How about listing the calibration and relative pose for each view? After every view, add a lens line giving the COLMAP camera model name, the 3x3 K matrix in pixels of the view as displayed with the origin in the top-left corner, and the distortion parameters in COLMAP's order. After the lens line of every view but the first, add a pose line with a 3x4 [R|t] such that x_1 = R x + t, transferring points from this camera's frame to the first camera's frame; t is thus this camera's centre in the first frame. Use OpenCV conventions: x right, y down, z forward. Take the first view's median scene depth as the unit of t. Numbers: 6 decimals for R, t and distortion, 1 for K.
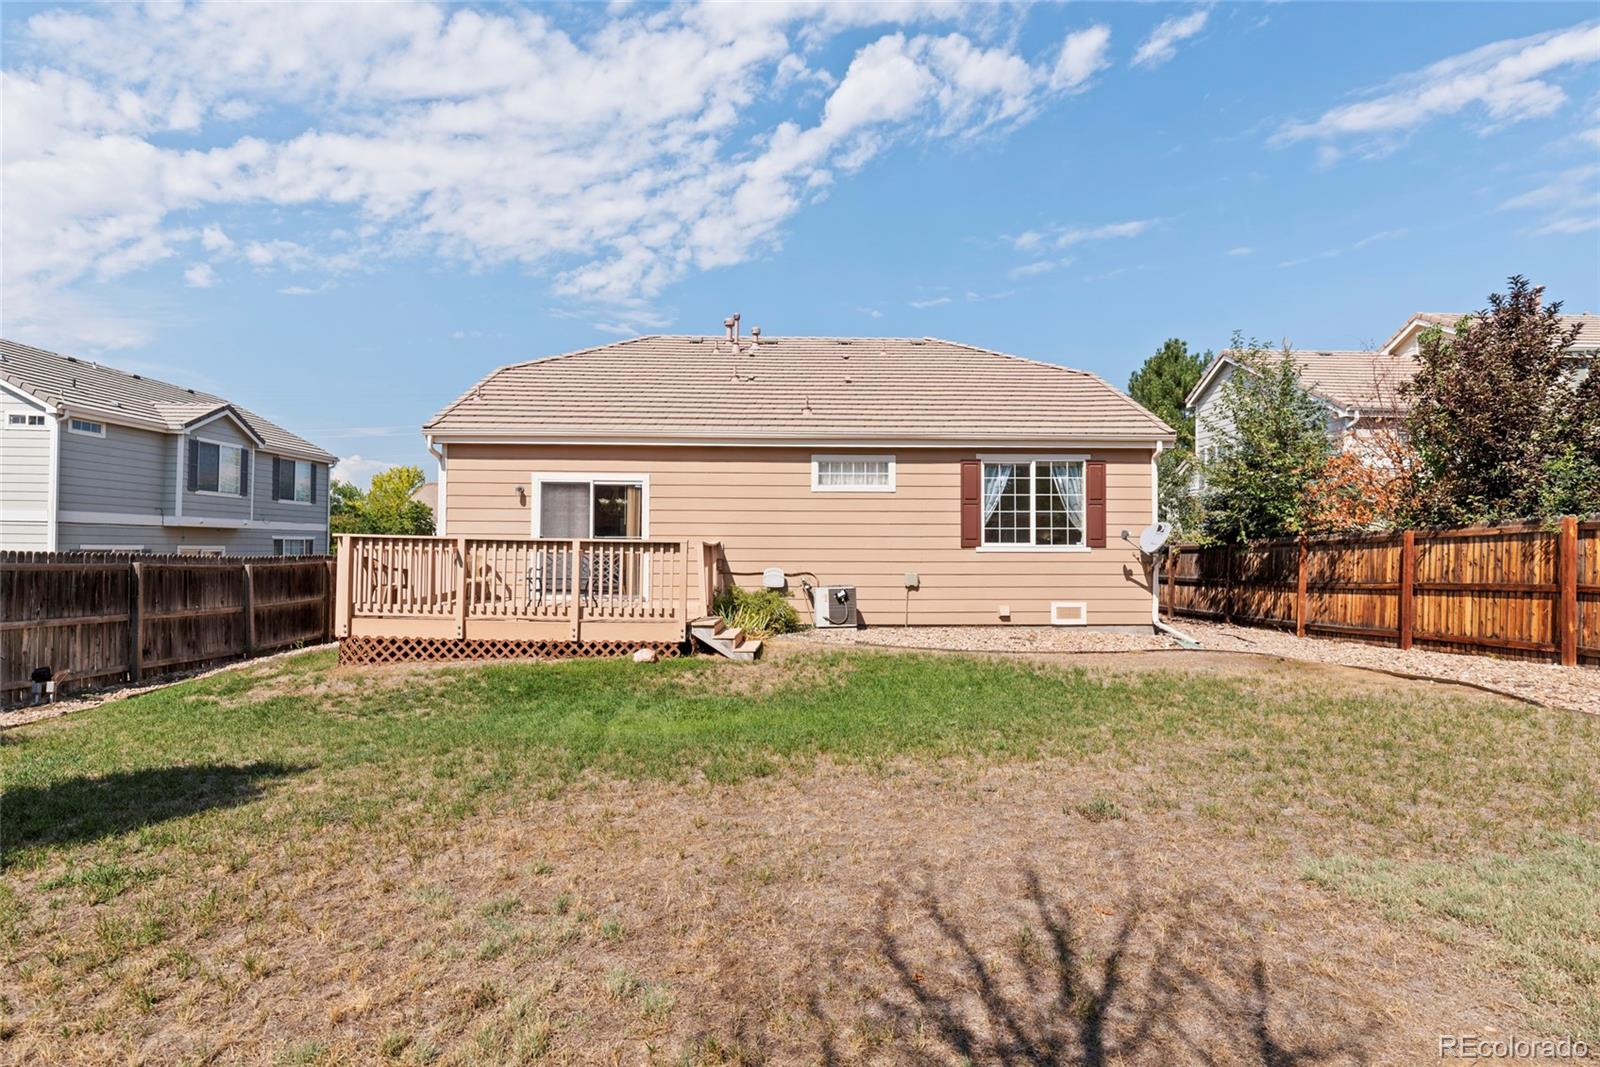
lens RADIAL K [[785.4, 0, 787.3], [0, 785.4, 532.9], [0, 0, 1]] dist [-0.000534, 0.002421]
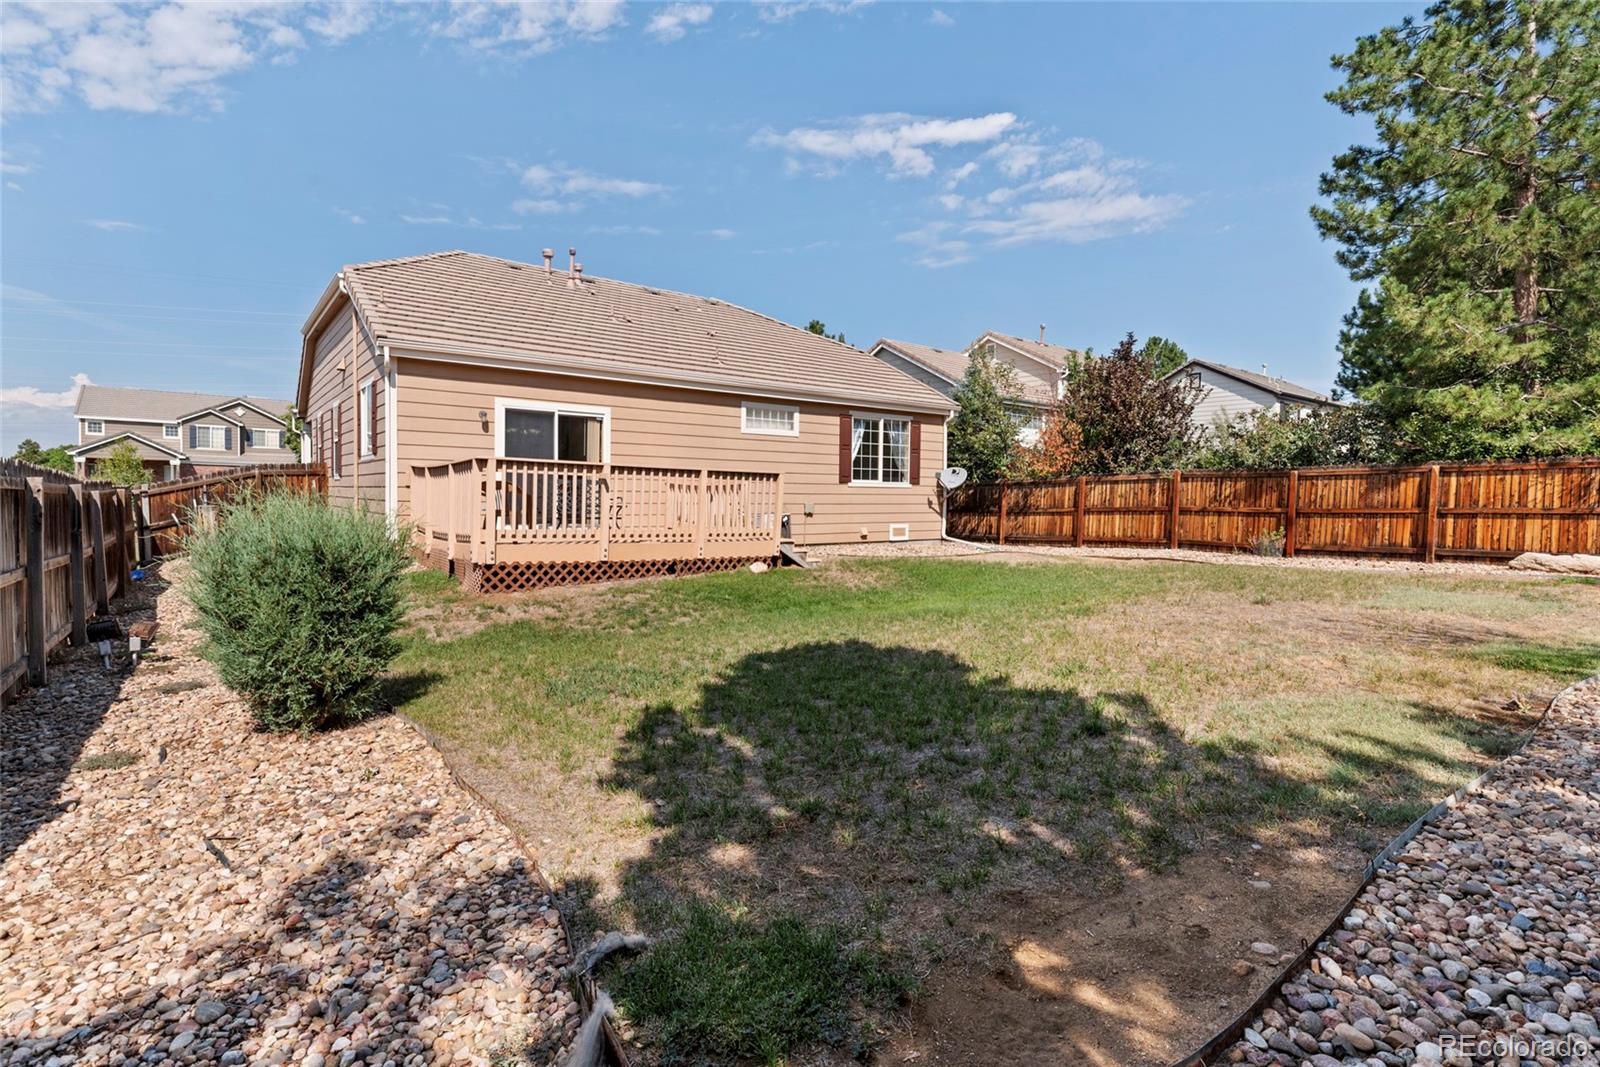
lens RADIAL K [[785.4, 0, 789.0], [0, 785.4, 528.0], [0, 0, 1]] dist [-0.000534, 0.002421]
pose [[0.810174, -0.018315, 0.585903, -0.362212], [-0.020260, 0.998040, 0.059214, 0.010653], [-0.585839, -0.059844, 0.808215, 0.006284]]
